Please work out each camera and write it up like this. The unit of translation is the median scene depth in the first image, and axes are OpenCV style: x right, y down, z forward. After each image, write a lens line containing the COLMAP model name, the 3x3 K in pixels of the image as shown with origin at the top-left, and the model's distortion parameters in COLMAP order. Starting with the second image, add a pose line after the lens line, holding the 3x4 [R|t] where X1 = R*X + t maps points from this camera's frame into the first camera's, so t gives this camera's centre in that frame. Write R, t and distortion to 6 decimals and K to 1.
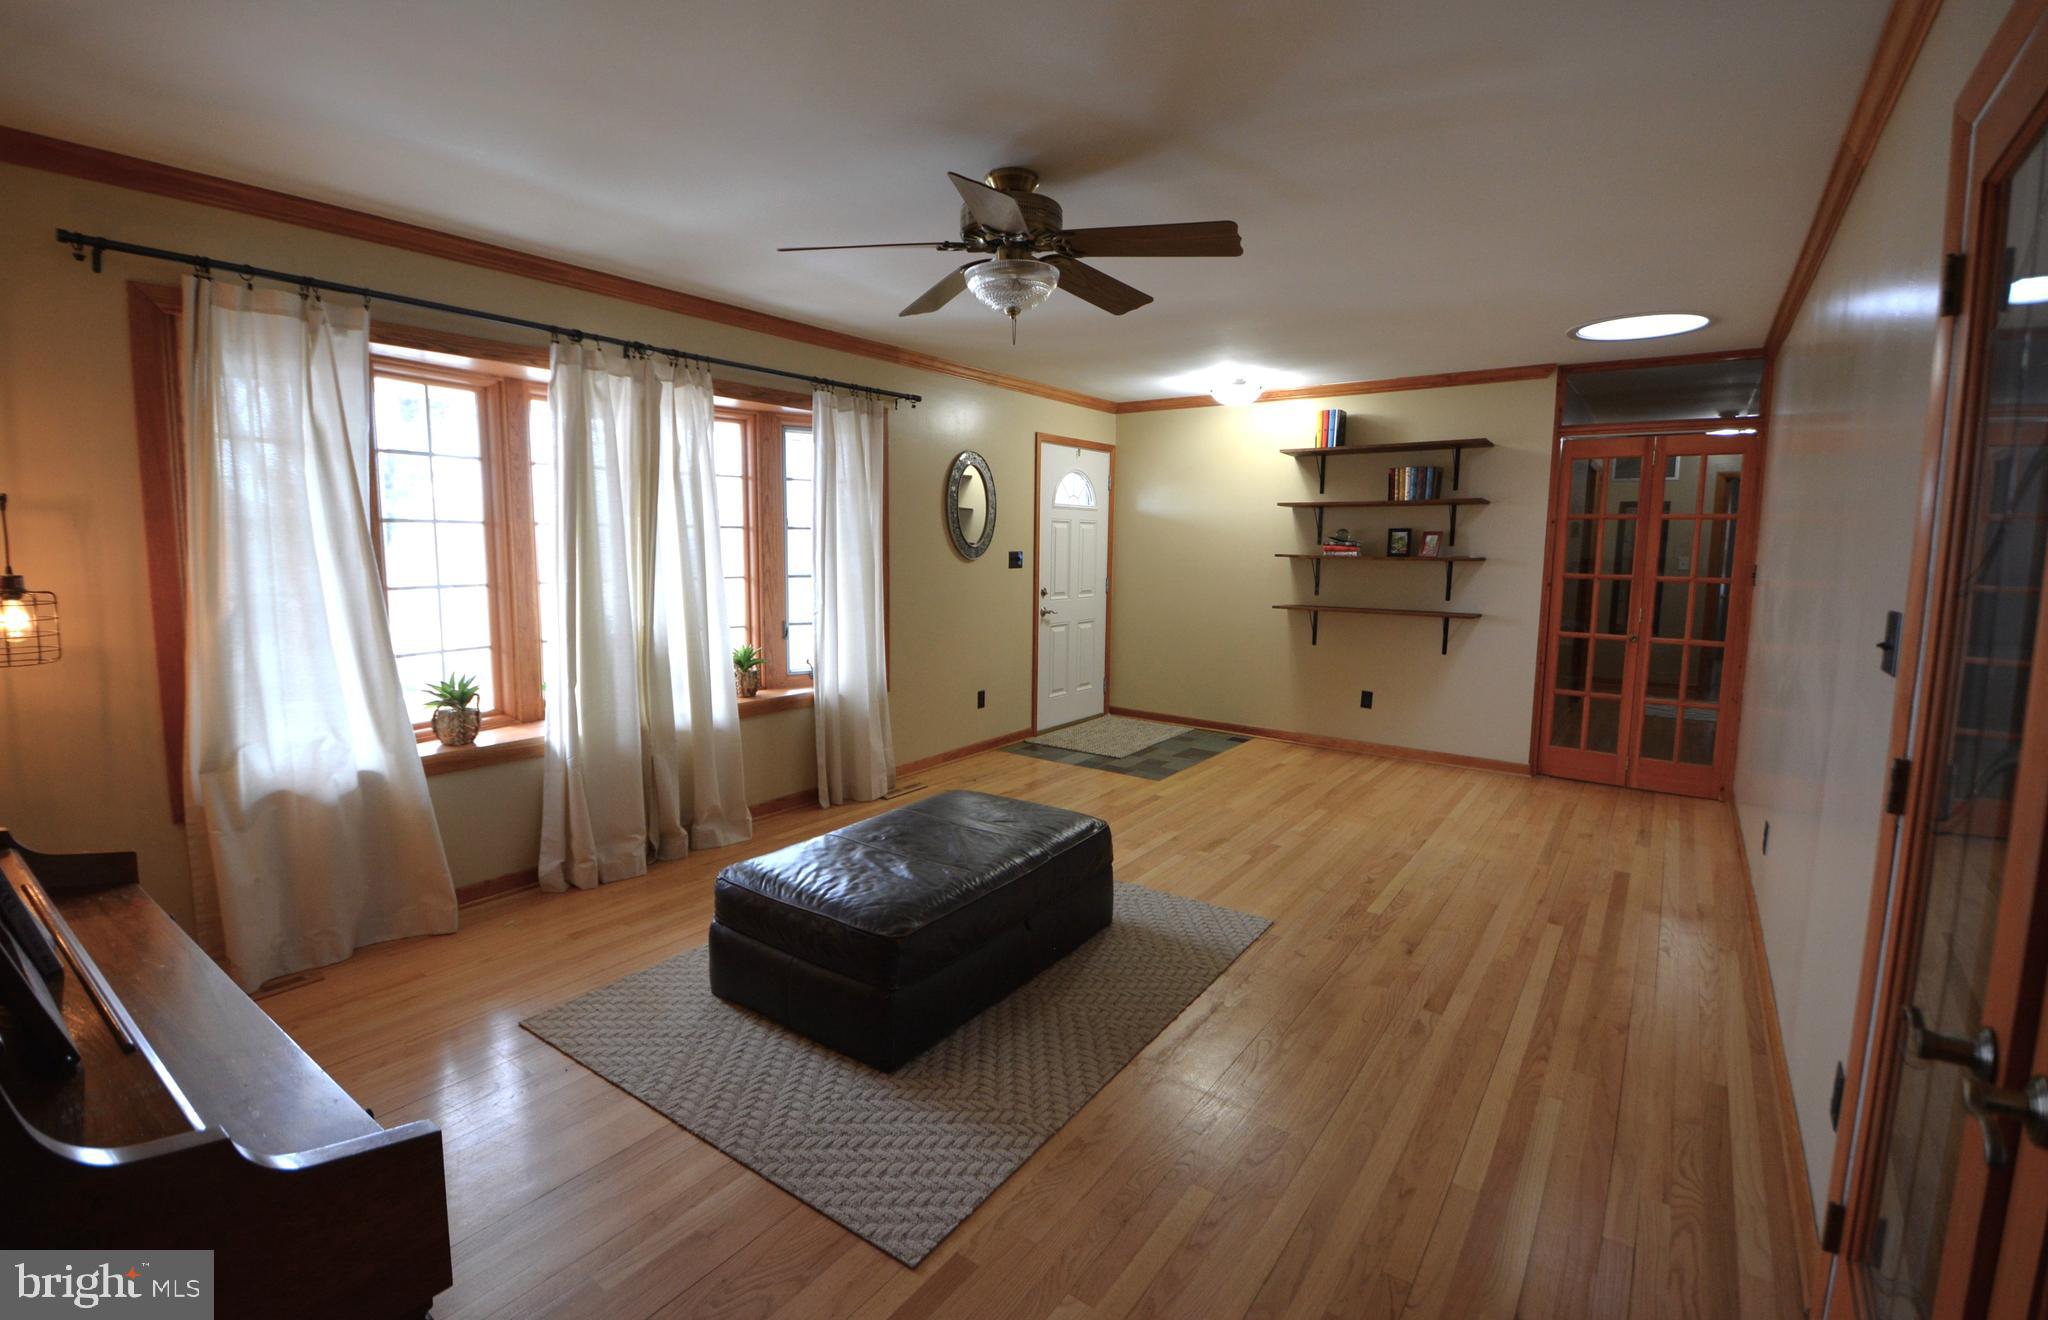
lens RADIAL K [[910.5, 0, 998.5], [0, 910.5, 647.3], [0, 0, 1]] dist [-0.000995, -0.000291]
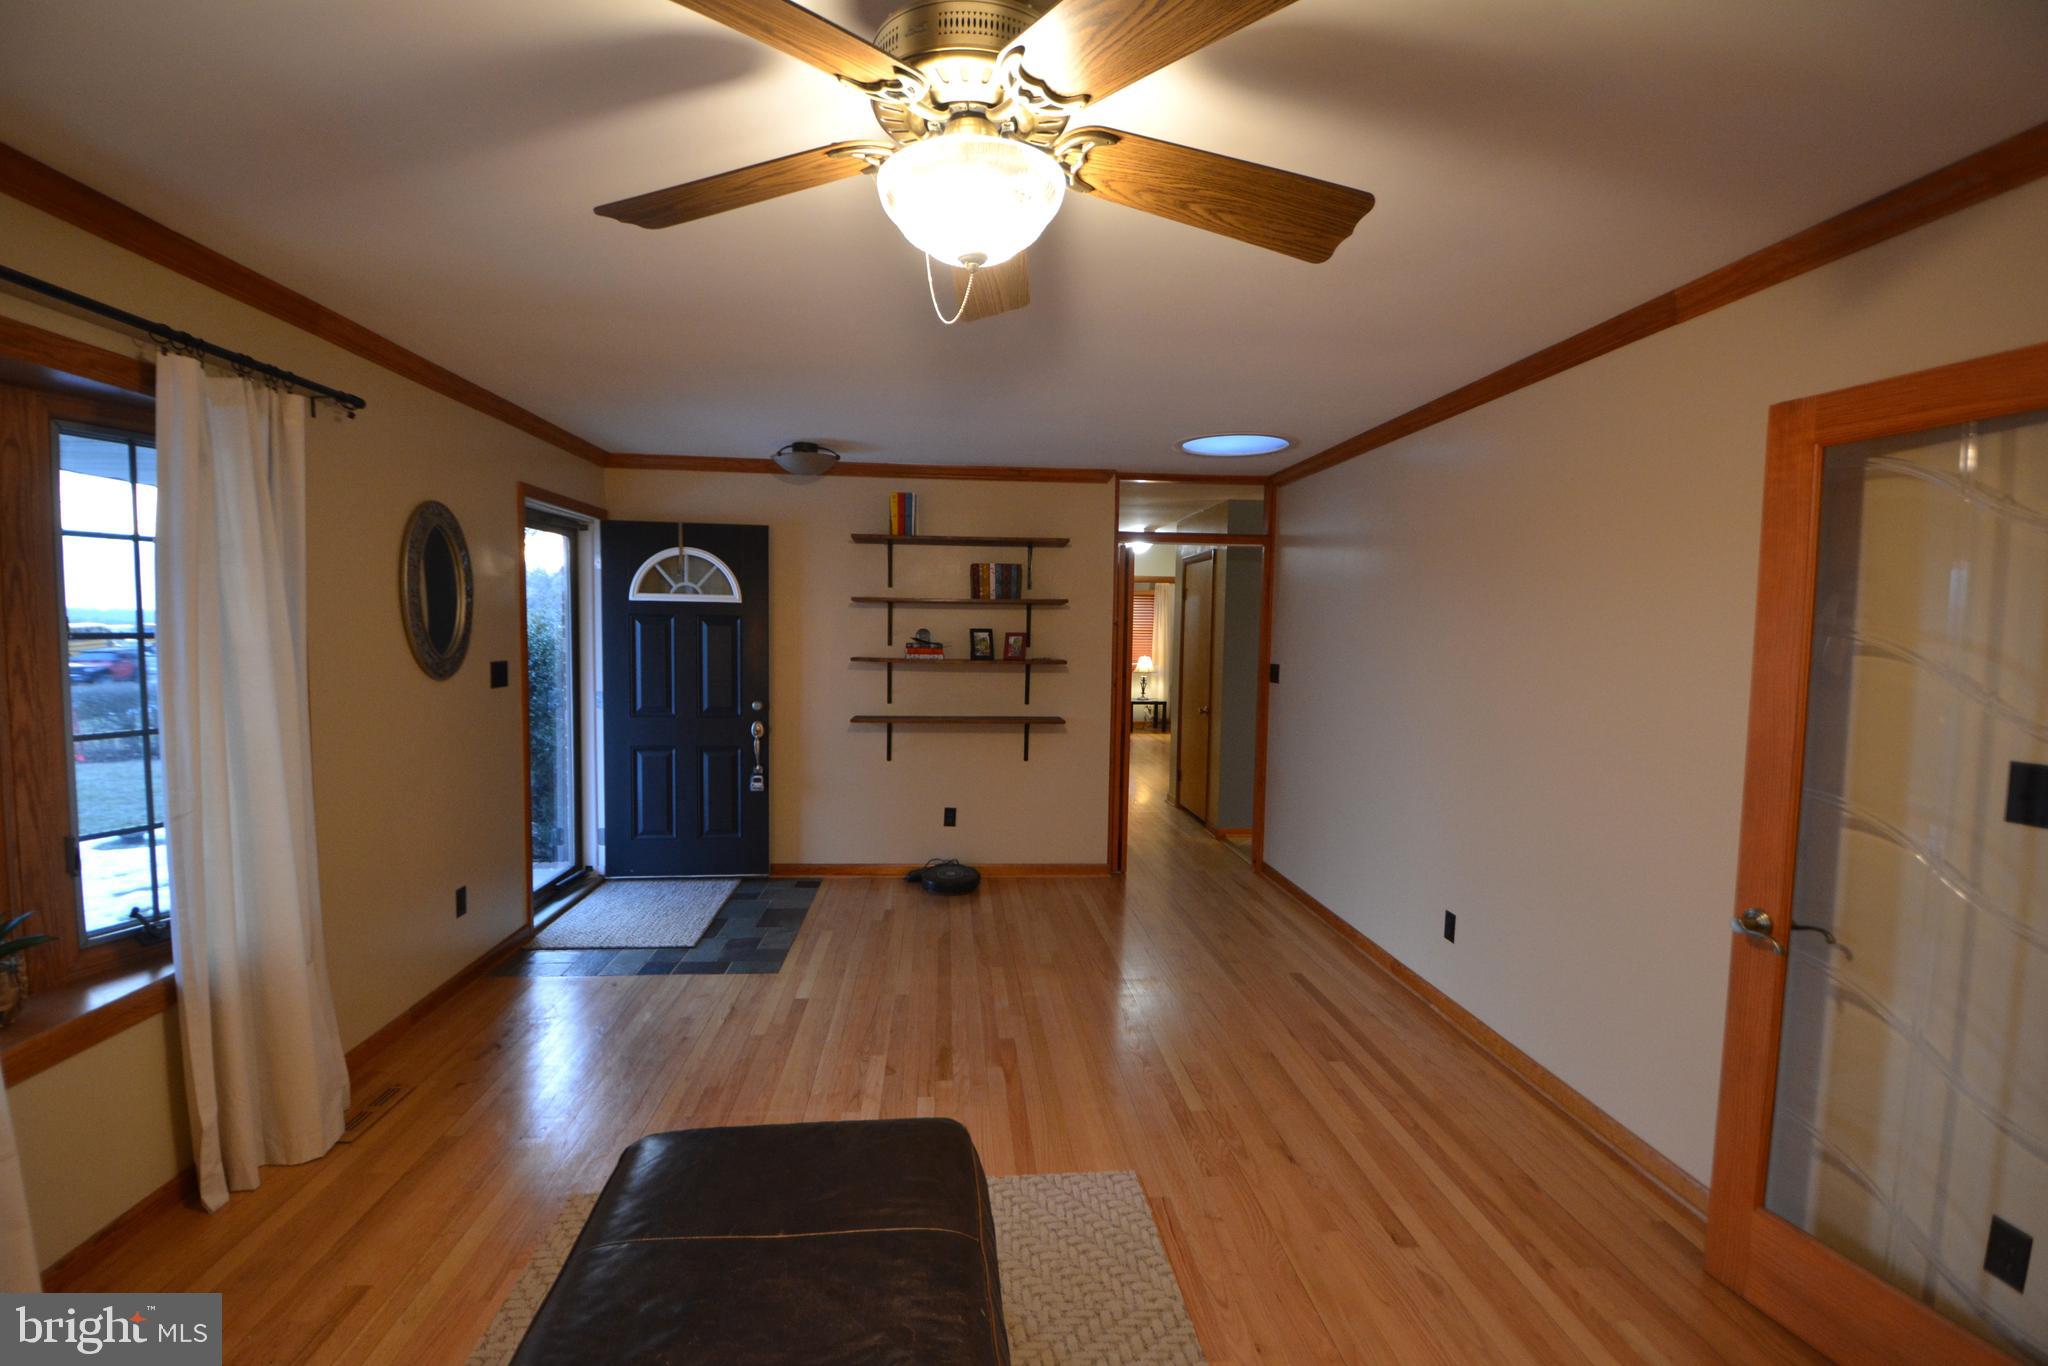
lens RADIAL K [[917.8, 0, 1021.5], [0, 917.8, 692.8], [0, 0, 1]] dist [0.014623, -0.025189]
pose [[0.745403, -0.045041, 0.665091, -0.184824], [0.068221, 0.997631, -0.008897, -0.067758], [-0.663114, 0.052005, 0.746710, 0.348509]]
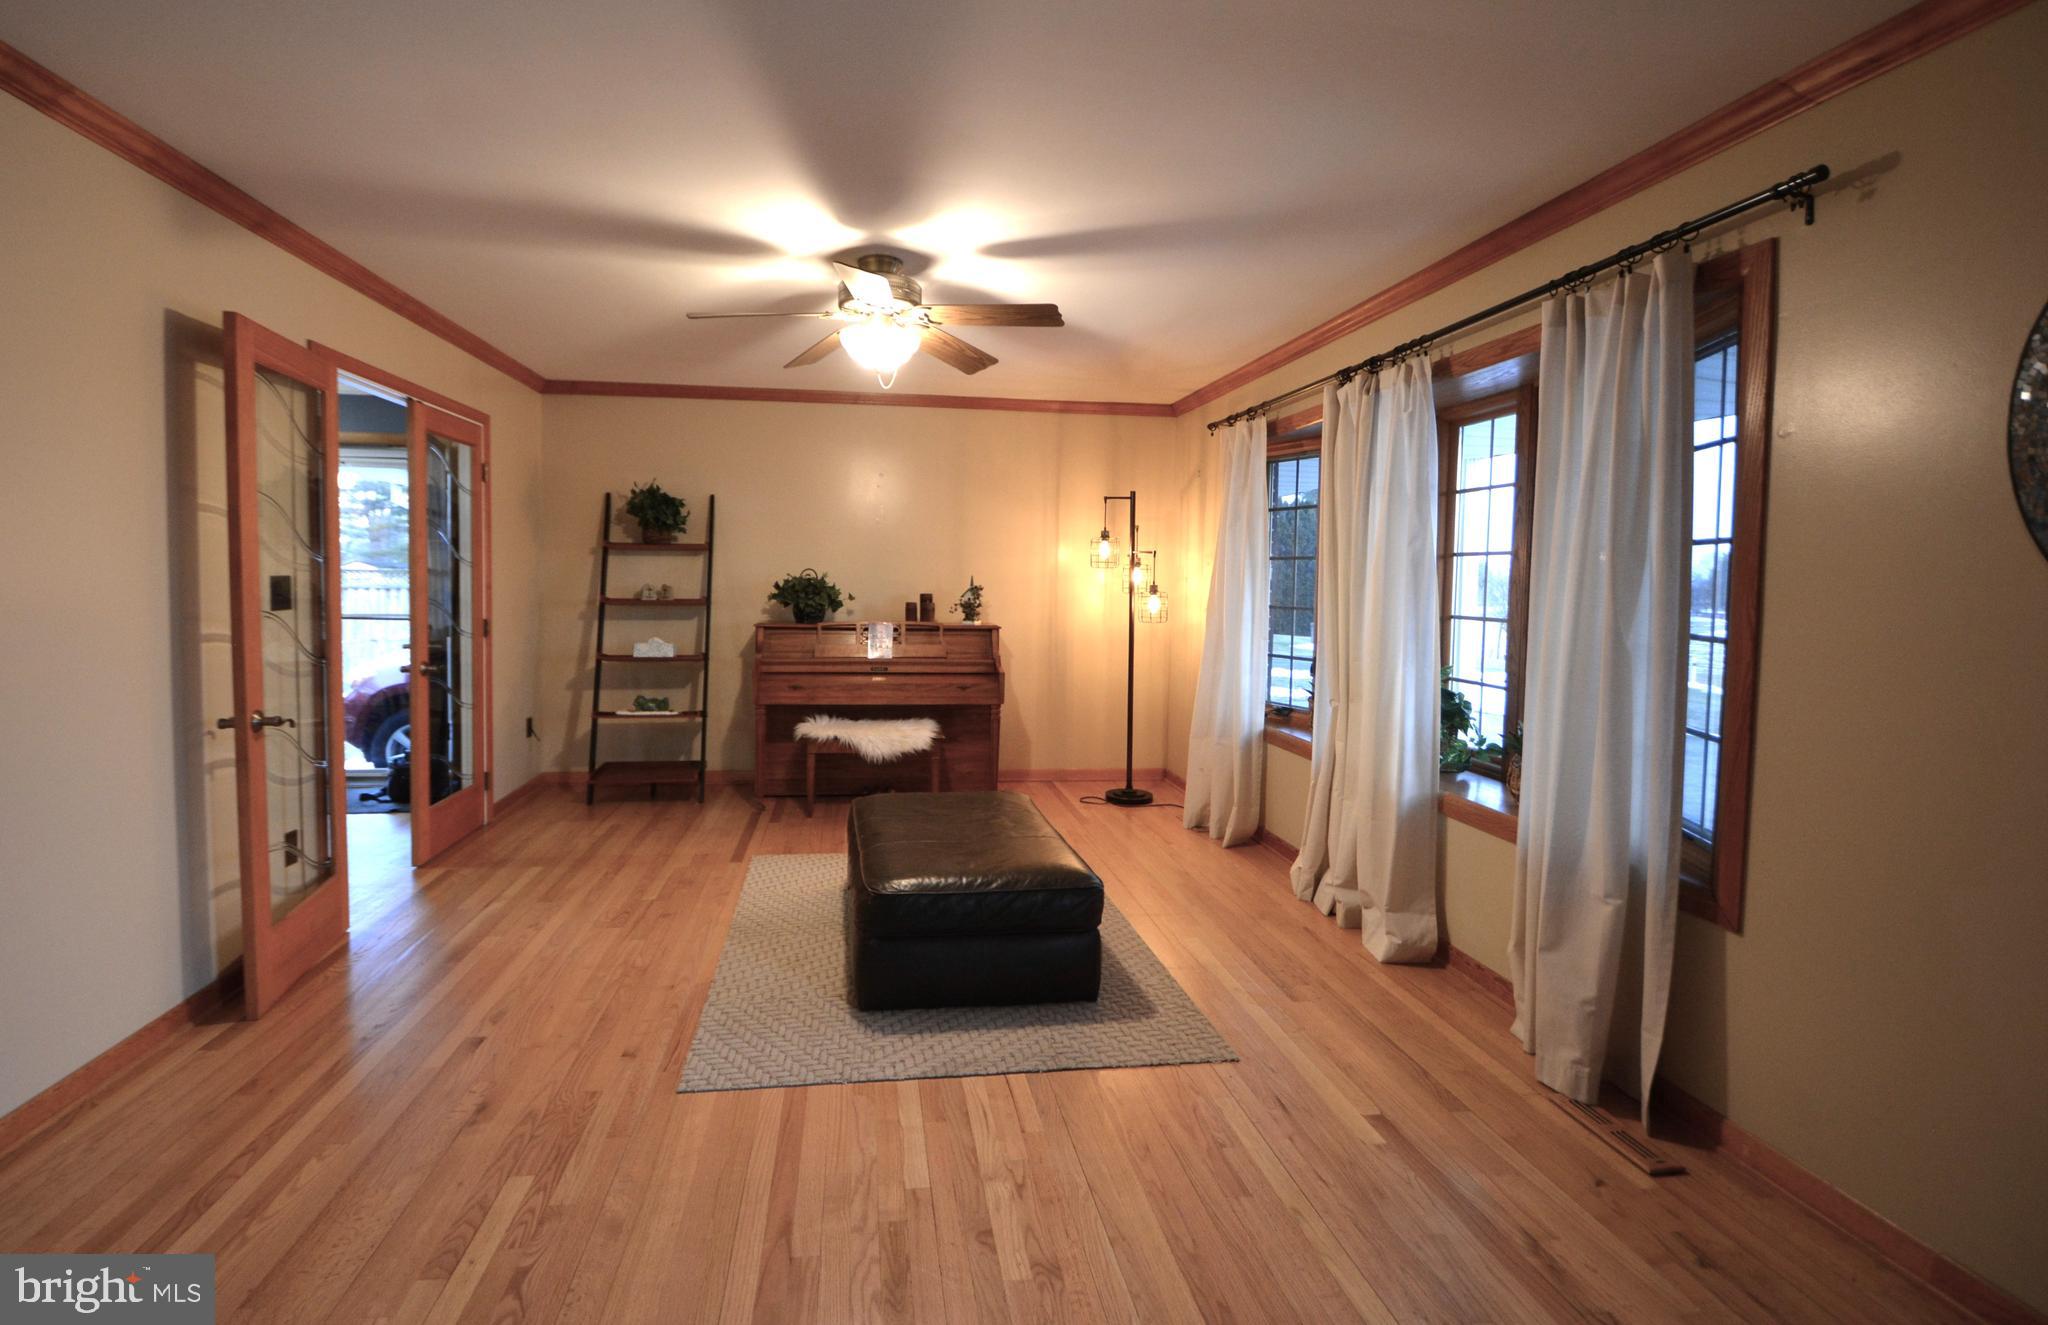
lens RADIAL K [[910.5, 0, 998.5], [0, 910.5, 649.8], [0, 0, 1]] dist [-0.000995, -0.000291]
pose [[-0.694602, 0.032533, -0.718658, 0.454404], [-0.104873, 0.983726, 0.145895, -0.114725], [0.711709, 0.176707, -0.679886, 1.161523]]
